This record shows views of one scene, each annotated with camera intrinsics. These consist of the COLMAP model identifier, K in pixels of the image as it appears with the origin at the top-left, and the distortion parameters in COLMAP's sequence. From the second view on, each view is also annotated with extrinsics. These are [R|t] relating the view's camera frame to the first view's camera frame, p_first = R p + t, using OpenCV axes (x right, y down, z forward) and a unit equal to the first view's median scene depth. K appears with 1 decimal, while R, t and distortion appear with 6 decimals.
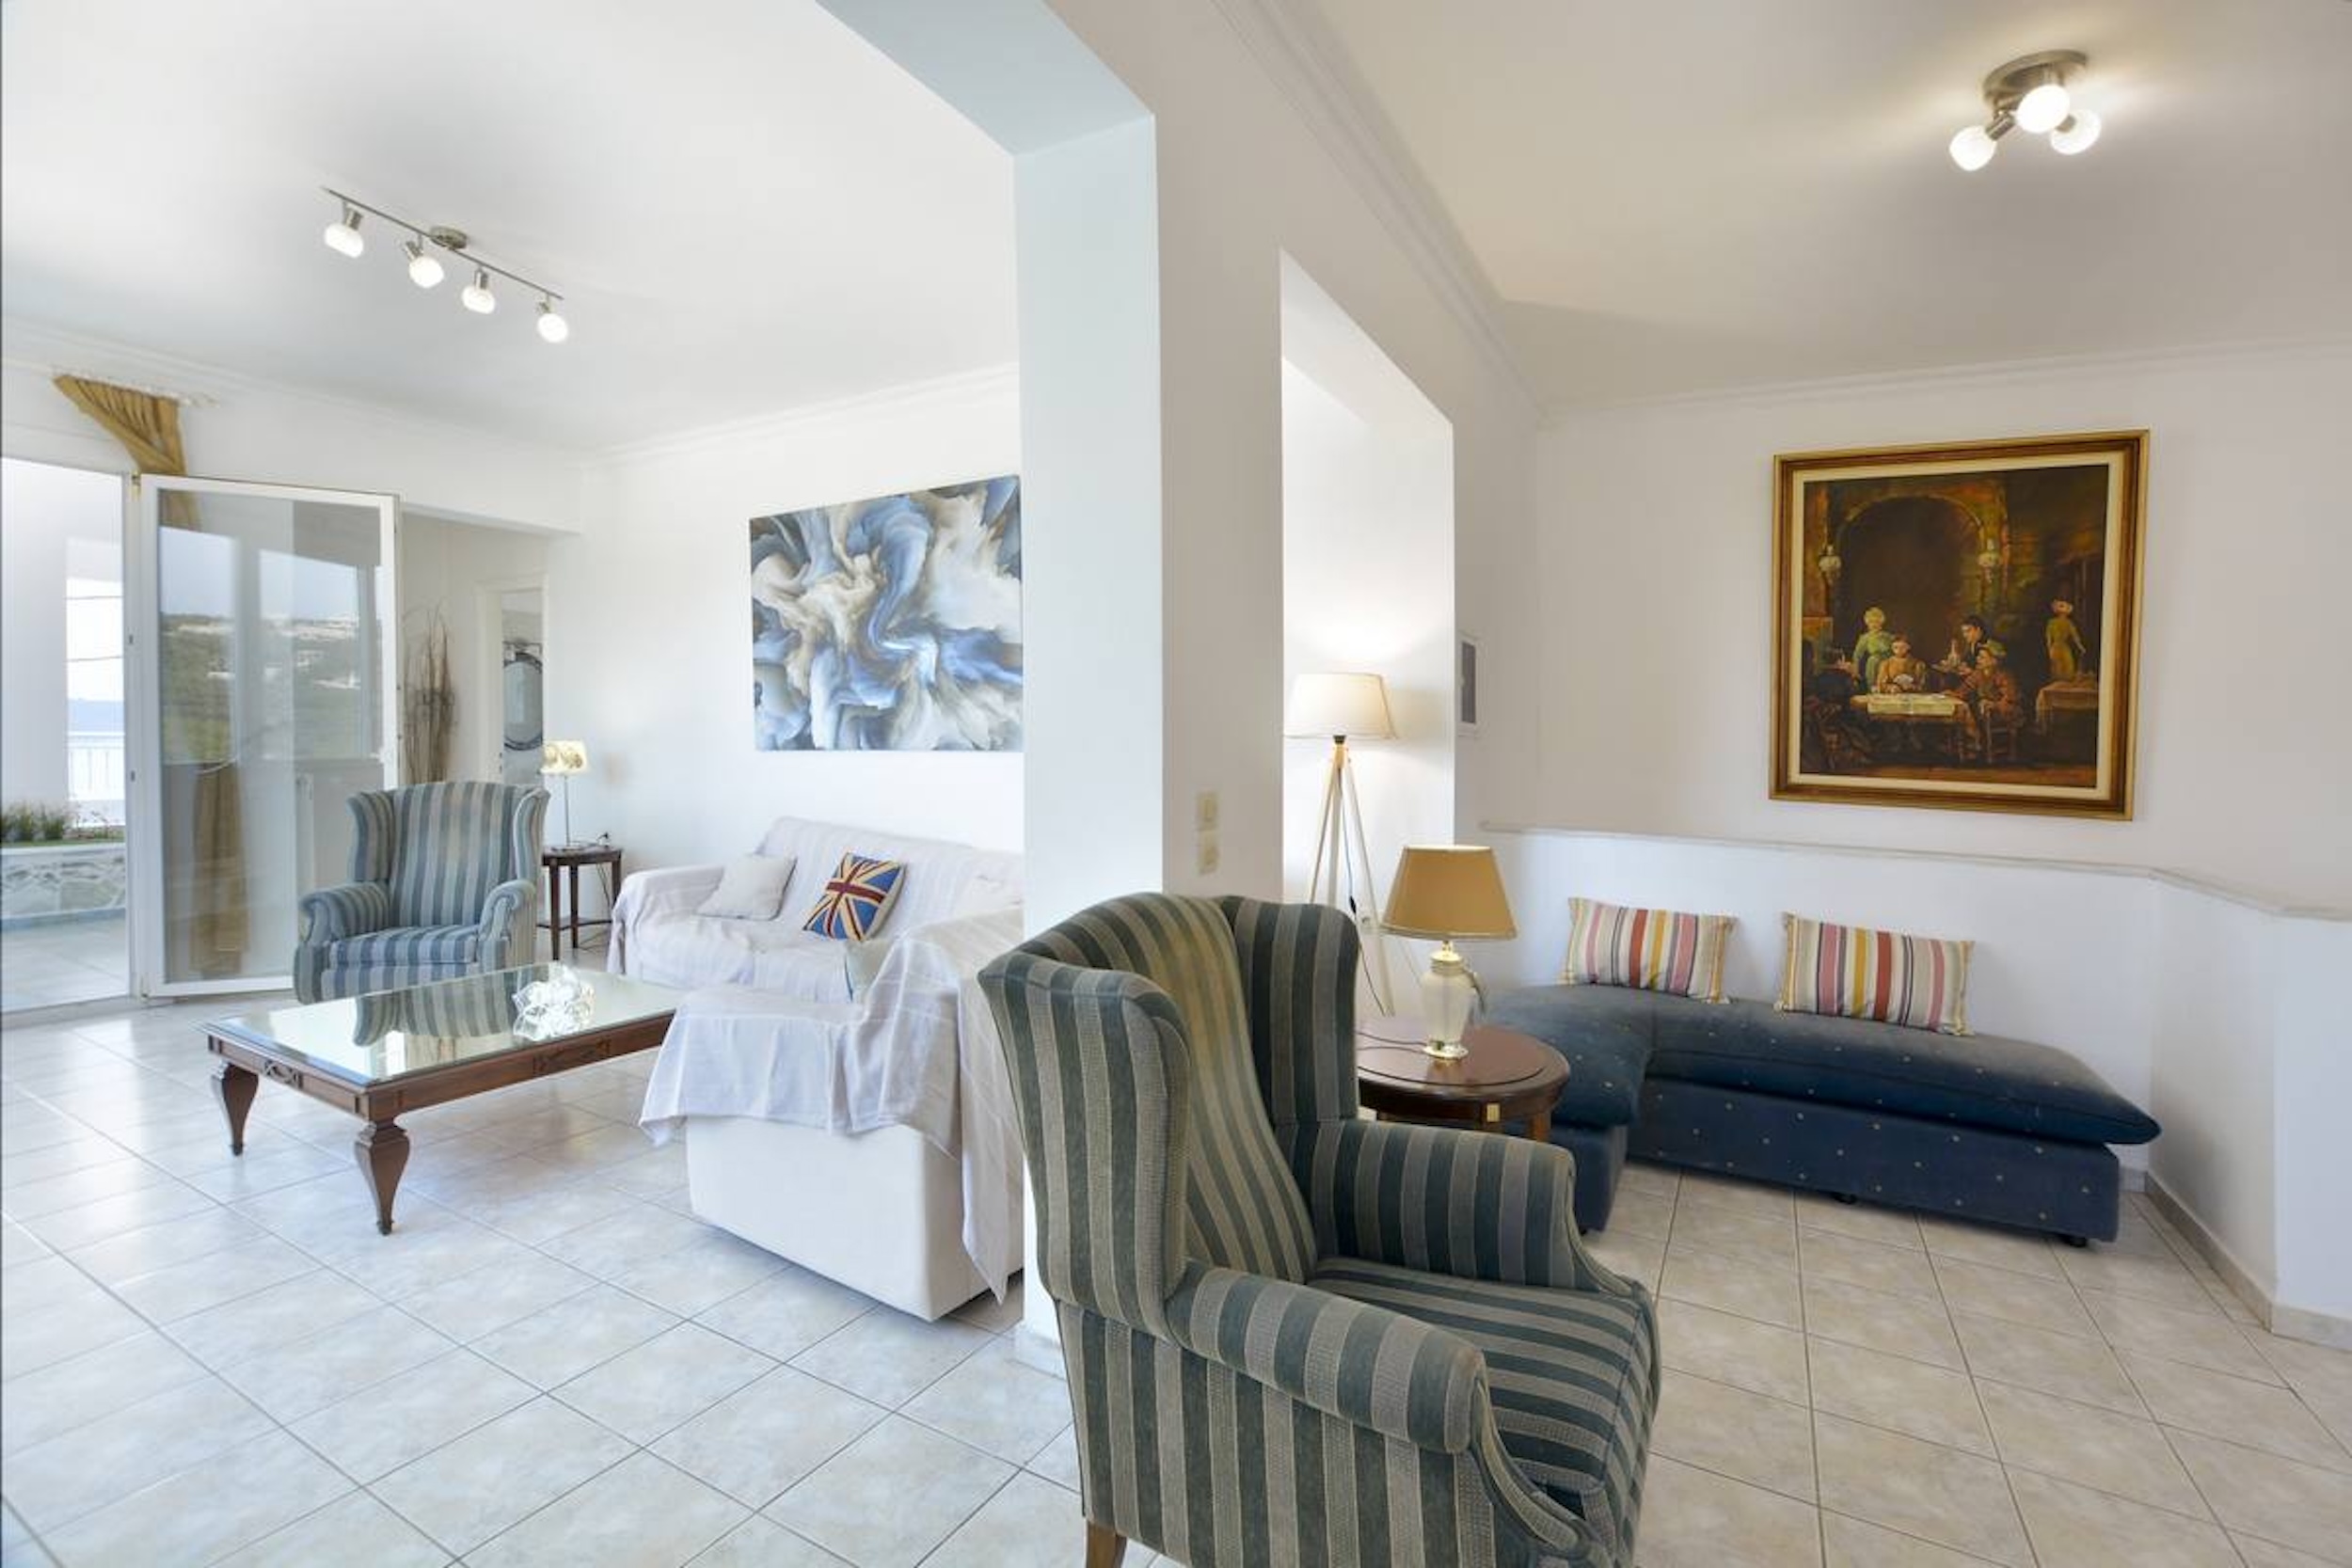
lens RADIAL K [[1077.7, 0, 1171.7], [0, 1077.7, 801.4], [0, 0, 1]] dist [0.021855, -0.016970]
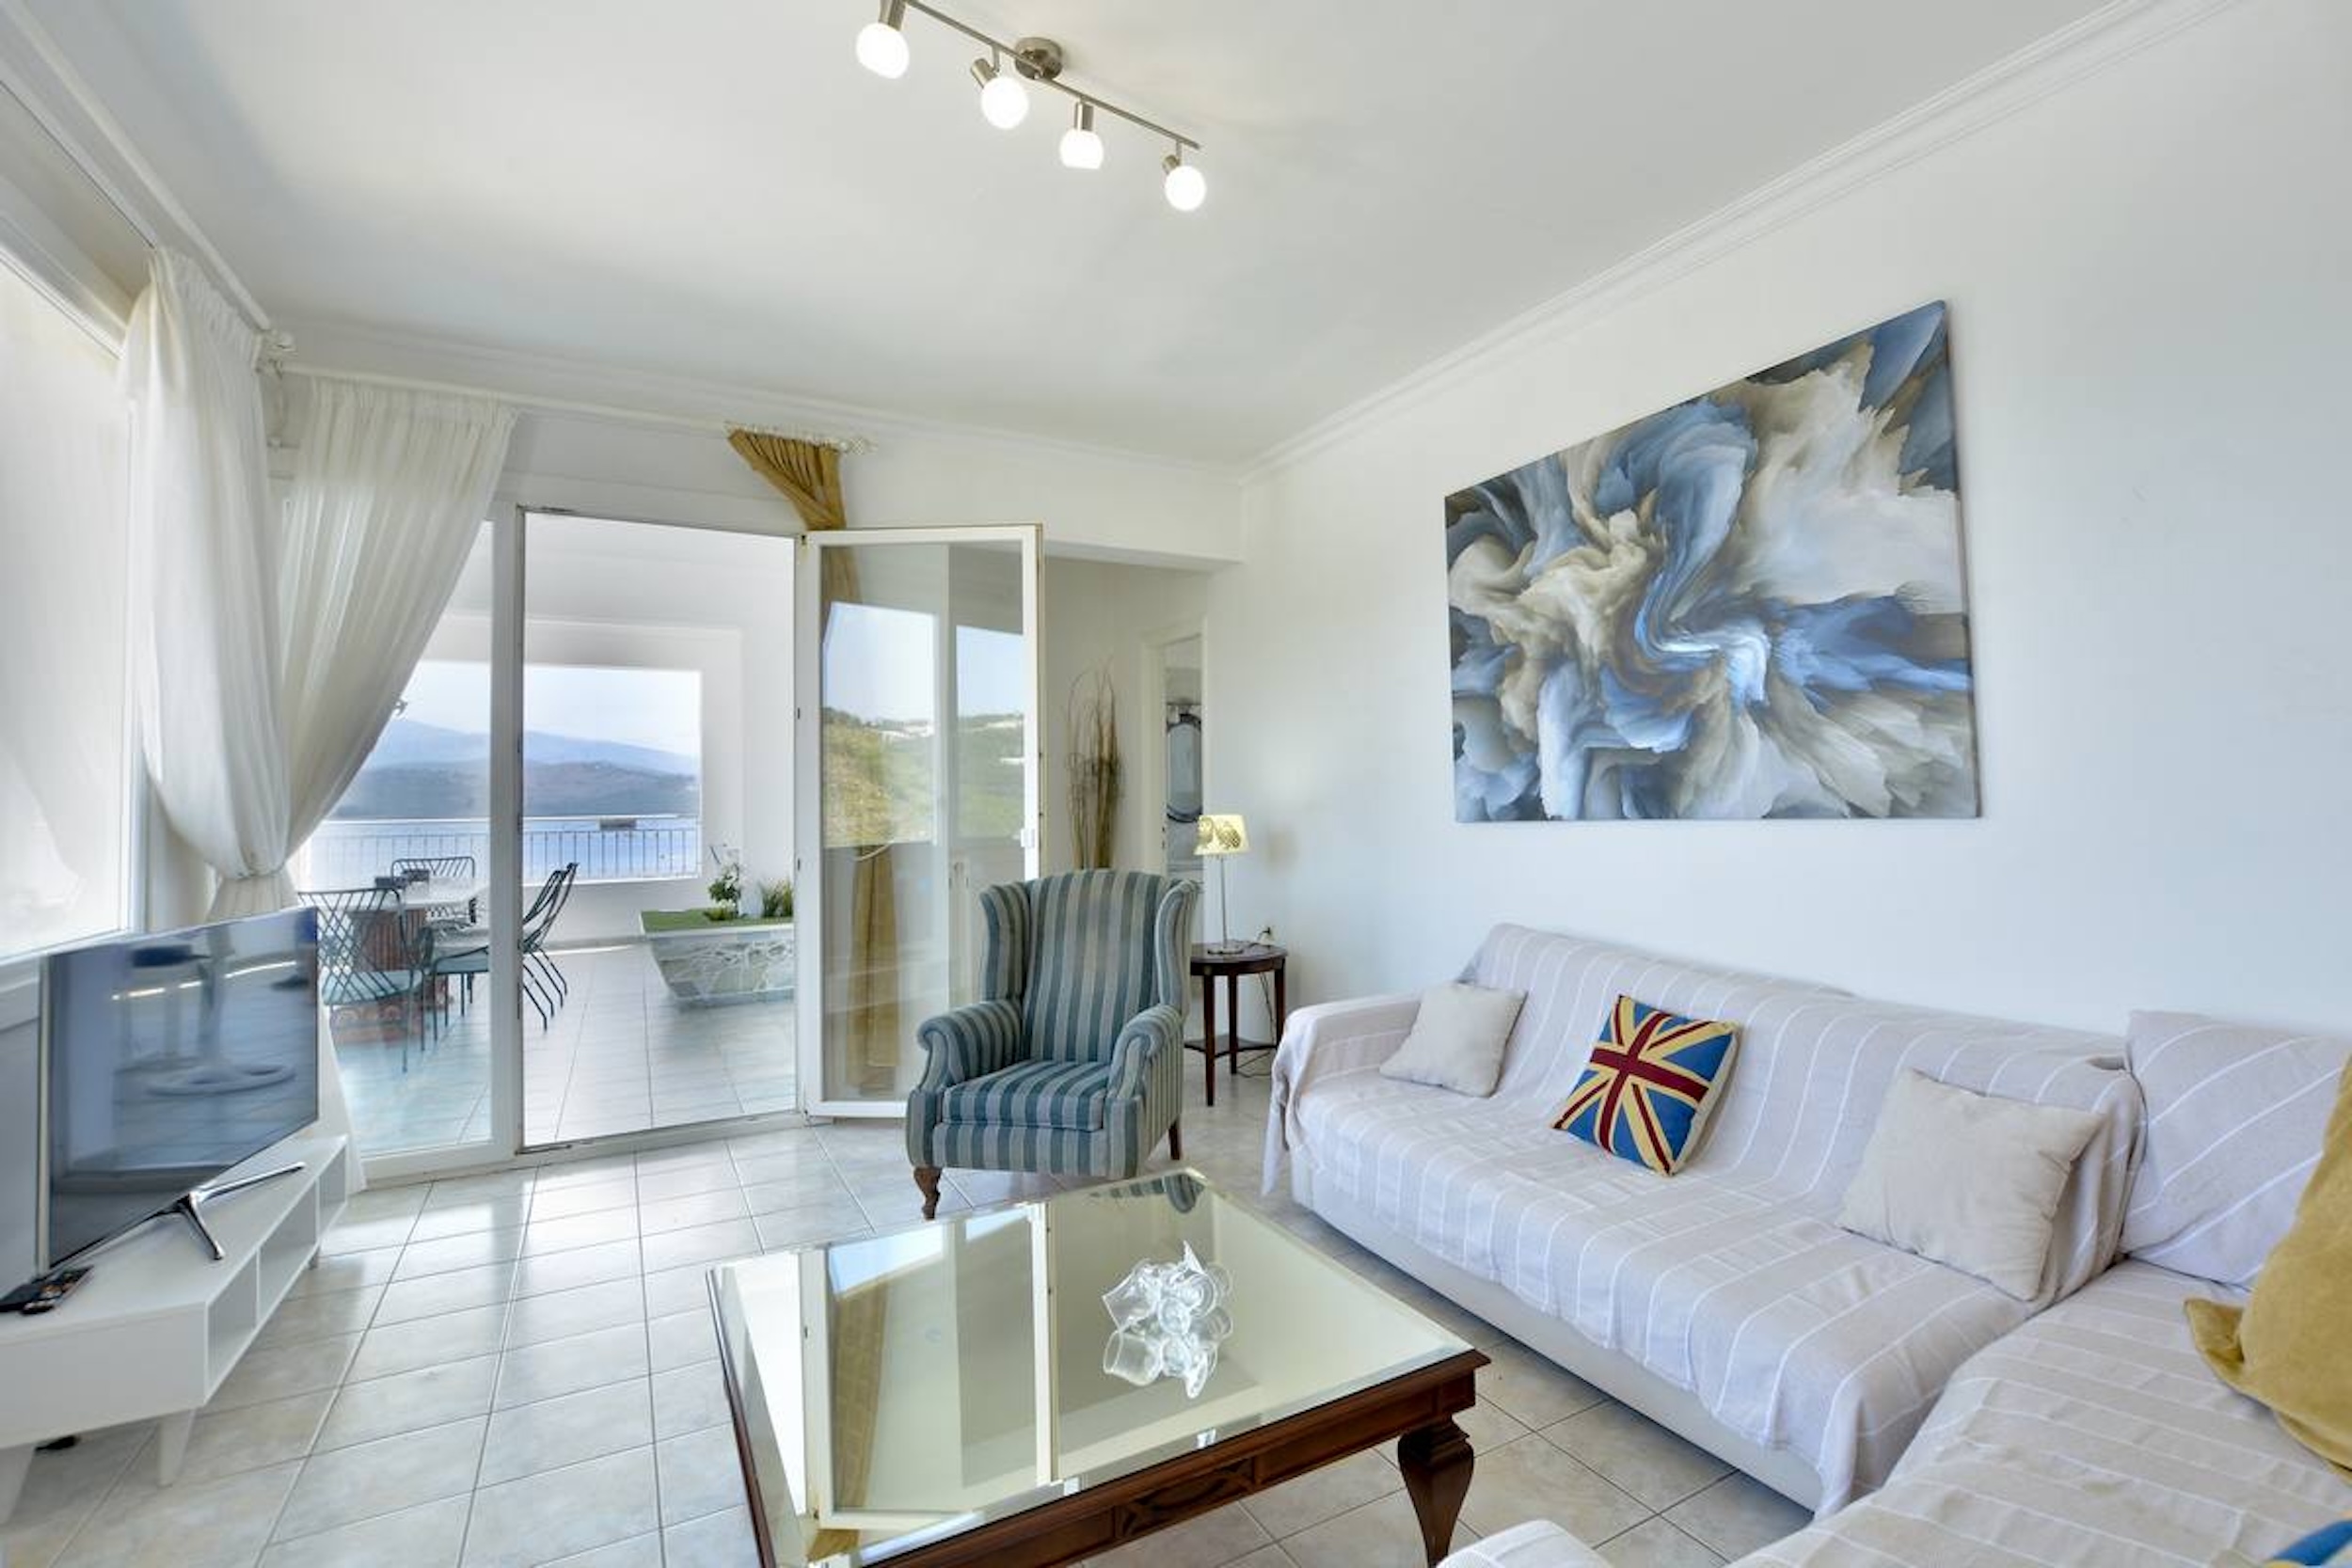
lens RADIAL K [[1077.7, 0, 1171.7], [0, 1077.7, 801.4], [0, 0, 1]] dist [0.021855, -0.016970]
pose [[0.834476, -0.026346, -0.550414, -0.166528], [-0.002104, 0.998697, -0.050994, -0.026473], [0.551040, 0.043711, 0.833333, 0.342973]]
